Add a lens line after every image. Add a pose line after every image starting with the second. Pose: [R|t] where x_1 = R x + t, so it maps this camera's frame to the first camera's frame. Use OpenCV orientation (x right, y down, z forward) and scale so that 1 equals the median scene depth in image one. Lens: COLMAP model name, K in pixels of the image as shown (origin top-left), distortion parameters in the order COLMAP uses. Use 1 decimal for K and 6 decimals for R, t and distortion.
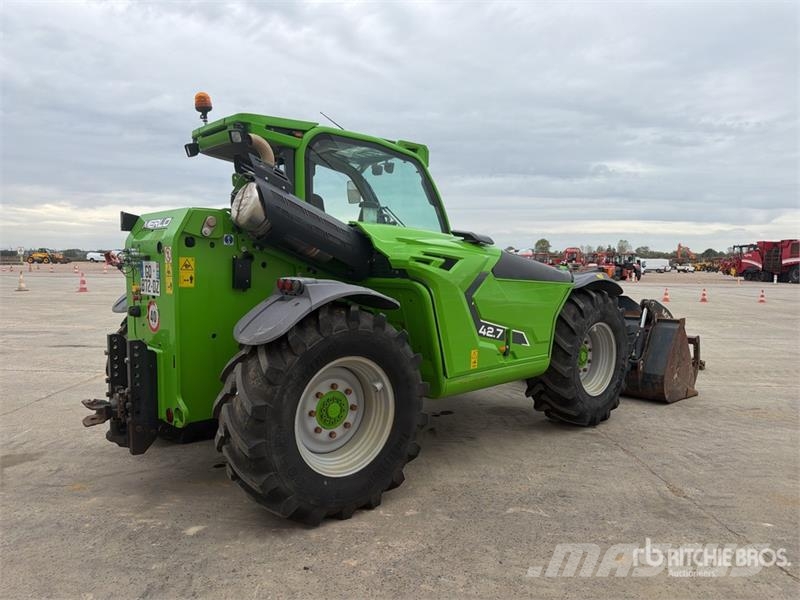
lens RADIAL K [[574.9, 0, 397.3], [0, 574.9, 289.2], [0, 0, 1]] dist [0.003106, 0.001498]
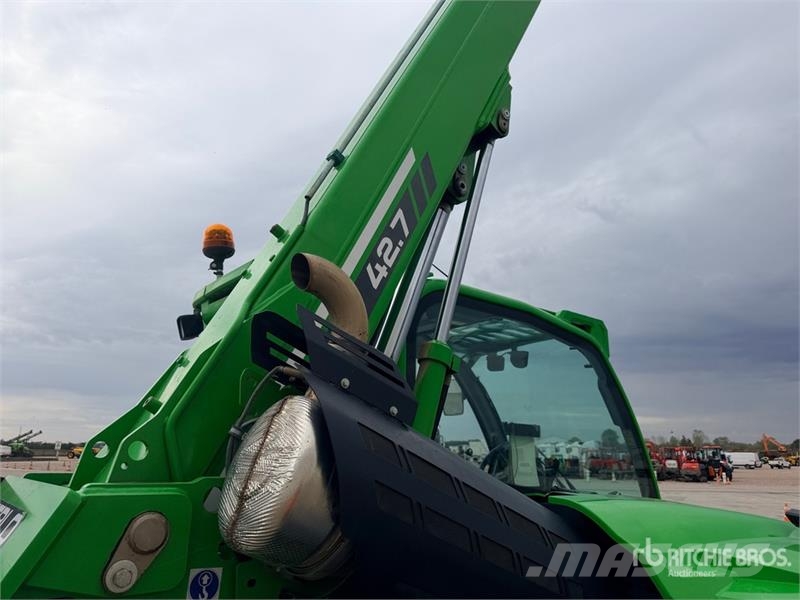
lens RADIAL K [[524.1, 0, 398.9], [0, 524.1, 283.4], [0, 0, 1]] dist [0.115245, -0.182479]
pose [[0.997587, -0.005316, -0.069227, -0.026037], [-0.017590, 0.945184, -0.326065, -0.024908], [0.067166, 0.326496, 0.942809, 0.109674]]
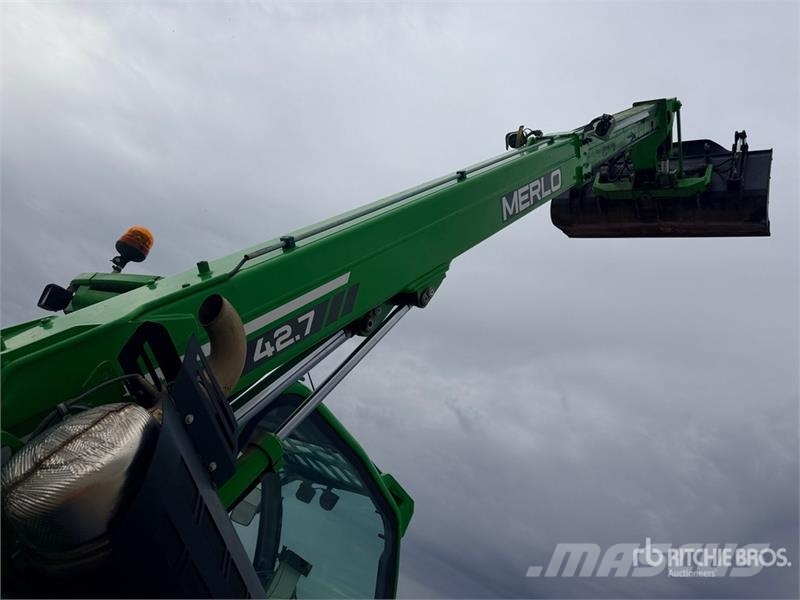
lens RADIAL K [[552.3, 0, 400.0], [0, 552.3, 300.0], [0, 0, 1]] dist [0.129997, -0.157348]
pose [[0.850223, 0.519875, 0.082767, -0.027728], [-0.392594, 0.730934, -0.558217, -0.016113], [-0.350700, 0.442115, 0.825557, 0.097628]]
